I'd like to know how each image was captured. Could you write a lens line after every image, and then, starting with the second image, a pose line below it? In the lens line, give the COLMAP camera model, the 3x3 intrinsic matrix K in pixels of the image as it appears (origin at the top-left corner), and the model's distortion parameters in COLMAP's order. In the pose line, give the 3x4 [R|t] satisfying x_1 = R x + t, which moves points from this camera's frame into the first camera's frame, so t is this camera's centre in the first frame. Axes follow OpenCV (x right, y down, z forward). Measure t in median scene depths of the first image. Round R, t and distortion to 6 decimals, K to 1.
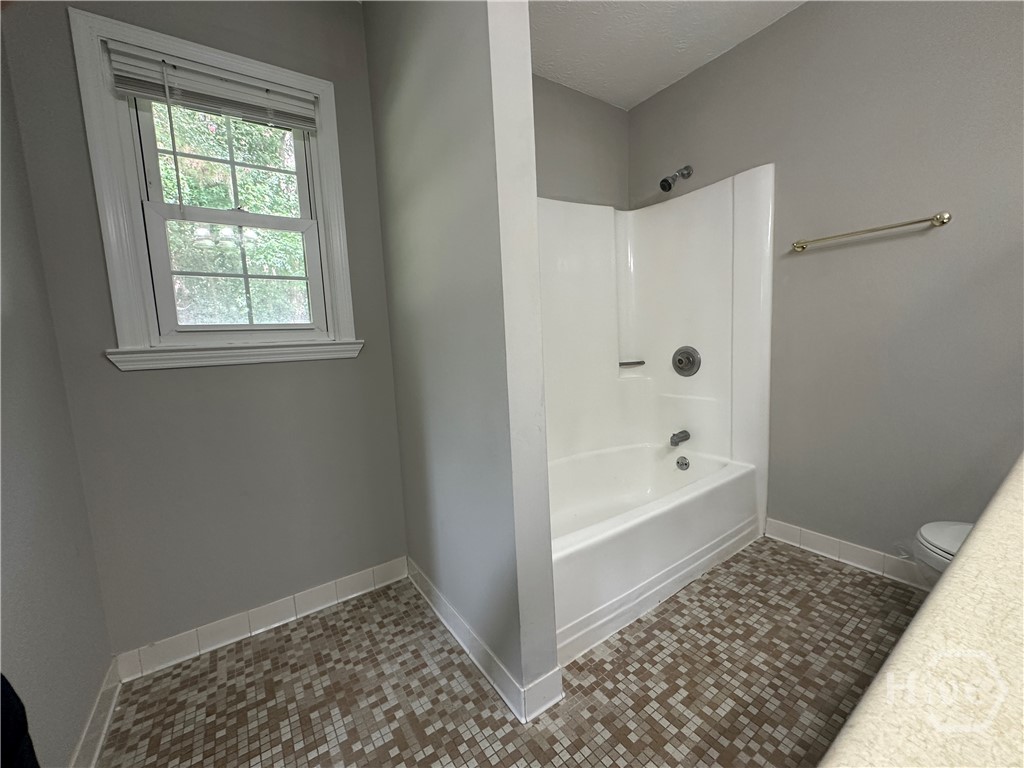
lens RADIAL K [[407.7, 0, 512.0], [0, 407.7, 384.0], [0, 0, 1]] dist [-0.001086, 0.000133]
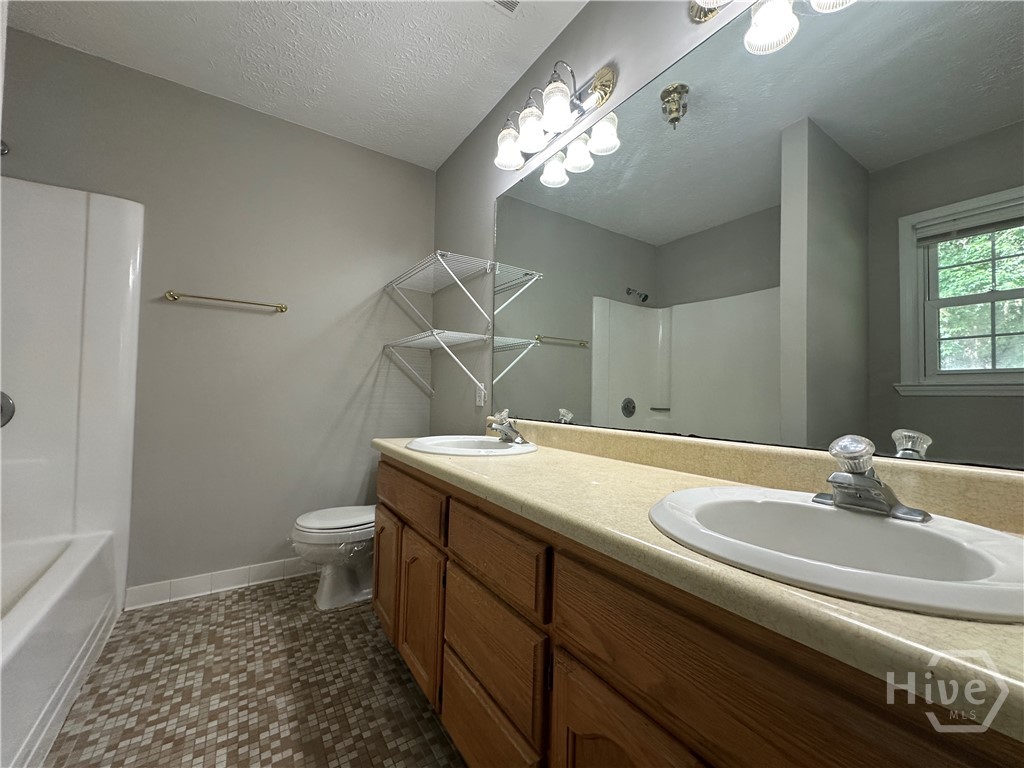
lens RADIAL K [[407.7, 0, 512.0], [0, 407.7, 384.0], [0, 0, 1]] dist [-0.001086, 0.000133]
pose [[0.021456, 0.073696, 0.997050, -0.360573], [0.090648, 0.993028, -0.075349, 0.049755], [-0.995652, 0.091998, 0.014626, 0.183484]]
